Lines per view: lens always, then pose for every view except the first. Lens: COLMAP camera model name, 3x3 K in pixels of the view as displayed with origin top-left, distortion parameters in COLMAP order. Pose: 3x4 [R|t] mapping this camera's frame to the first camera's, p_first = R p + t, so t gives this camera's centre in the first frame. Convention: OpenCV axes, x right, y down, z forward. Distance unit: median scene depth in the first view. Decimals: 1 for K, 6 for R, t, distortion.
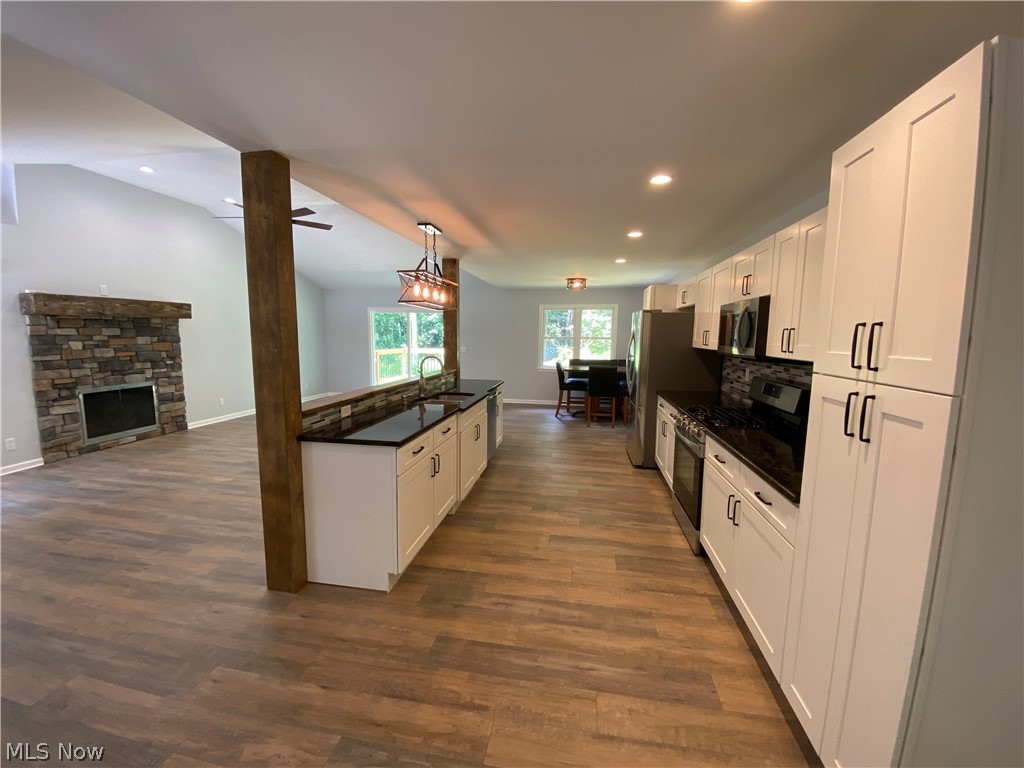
lens RADIAL K [[412.8, 0, 506.4], [0, 412.8, 386.3], [0, 0, 1]] dist [-0.002768, -0.001892]
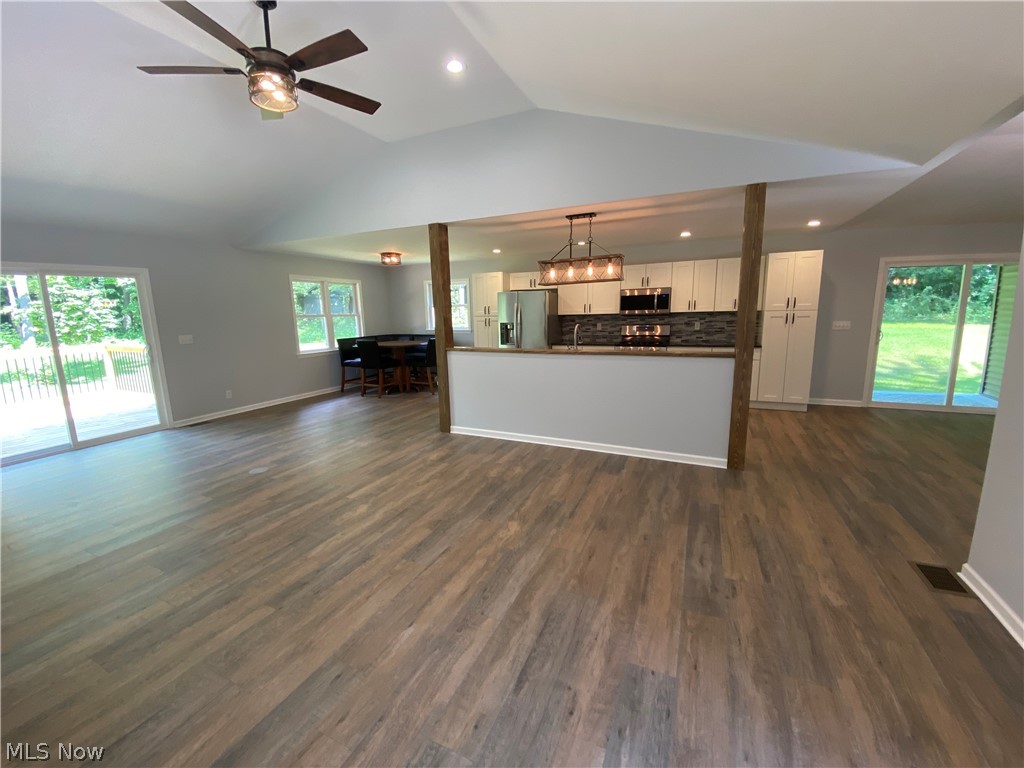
lens RADIAL K [[412.8, 0, 508.7], [0, 412.8, 379.9], [0, 0, 1]] dist [-0.002768, -0.001892]
pose [[0.249193, -0.167598, 0.953842, -1.758838], [0.140479, 0.980750, 0.135625, -0.128313], [-0.958211, 0.100198, 0.267940, 1.116444]]
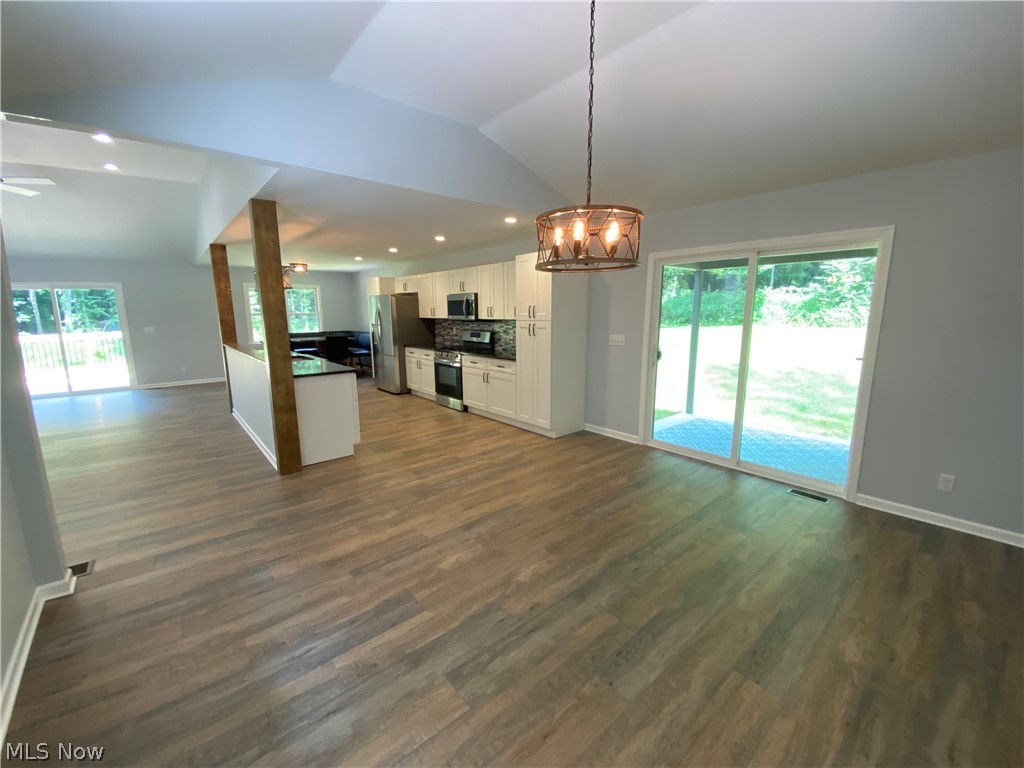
lens RADIAL K [[412.8, 0, 516.3], [0, 412.8, 385.6], [0, 0, 1]] dist [-0.002768, -0.001892]
pose [[0.622207, -0.150494, 0.768251, -0.951247], [0.106210, 0.988503, 0.107620, 0.062615], [-0.775615, 0.014634, 0.631037, -0.559052]]
